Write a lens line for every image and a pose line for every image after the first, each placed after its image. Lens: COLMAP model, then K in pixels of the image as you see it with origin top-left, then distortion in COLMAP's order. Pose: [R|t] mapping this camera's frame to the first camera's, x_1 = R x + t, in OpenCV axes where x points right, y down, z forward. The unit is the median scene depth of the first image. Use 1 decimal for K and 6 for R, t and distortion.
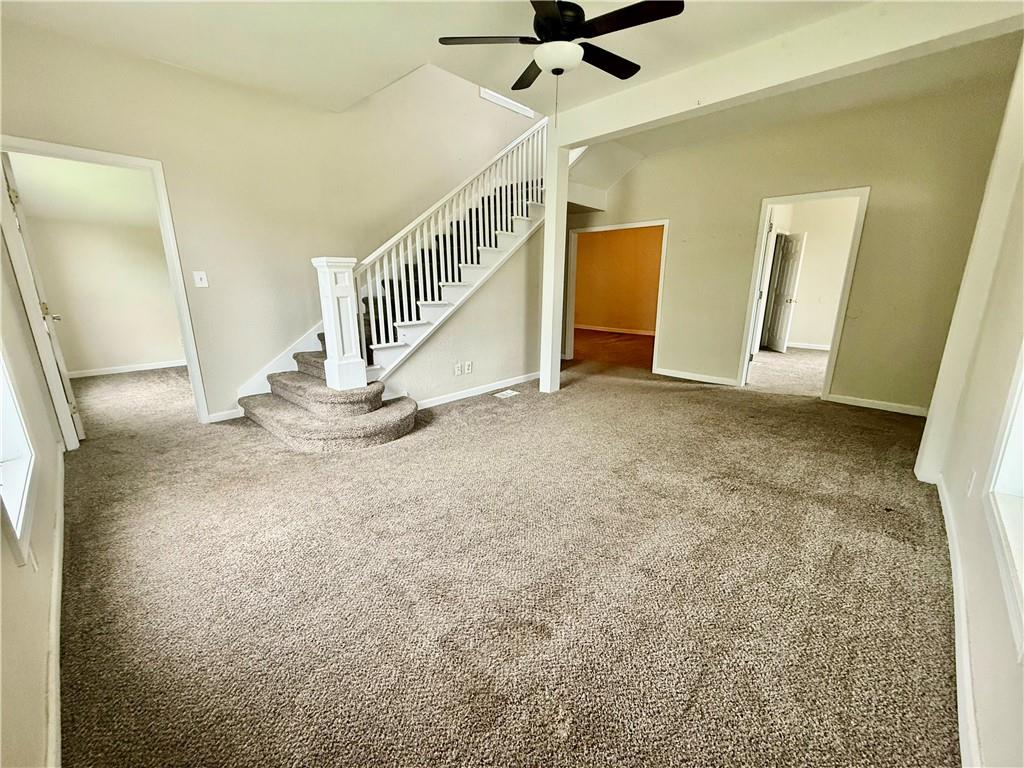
lens RADIAL K [[409.8, 0, 510.2], [0, 409.8, 384.2], [0, 0, 1]] dist [0.001270, -0.000614]
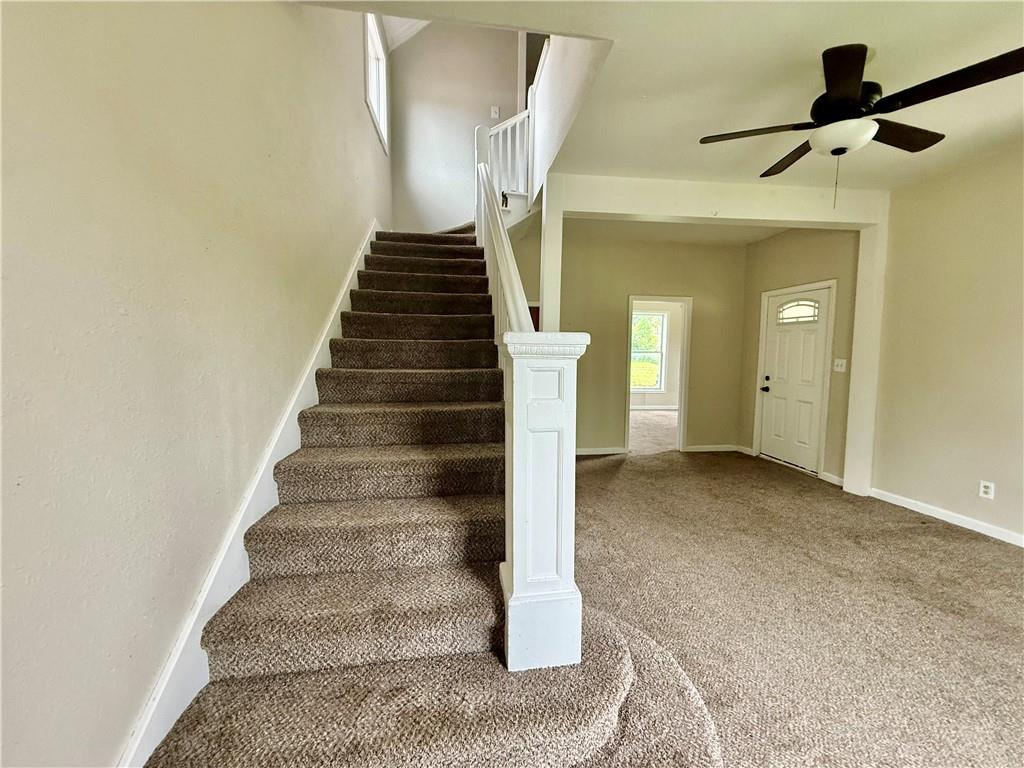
lens RADIAL K [[409.8, 0, 516.8], [0, 409.8, 385.3], [0, 0, 1]] dist [0.001270, -0.000614]
pose [[0.618051, -0.057693, 0.784018, -0.804795], [0.181895, 0.980735, -0.071221, -0.246272], [-0.764805, 0.186628, 0.616638, 0.829210]]
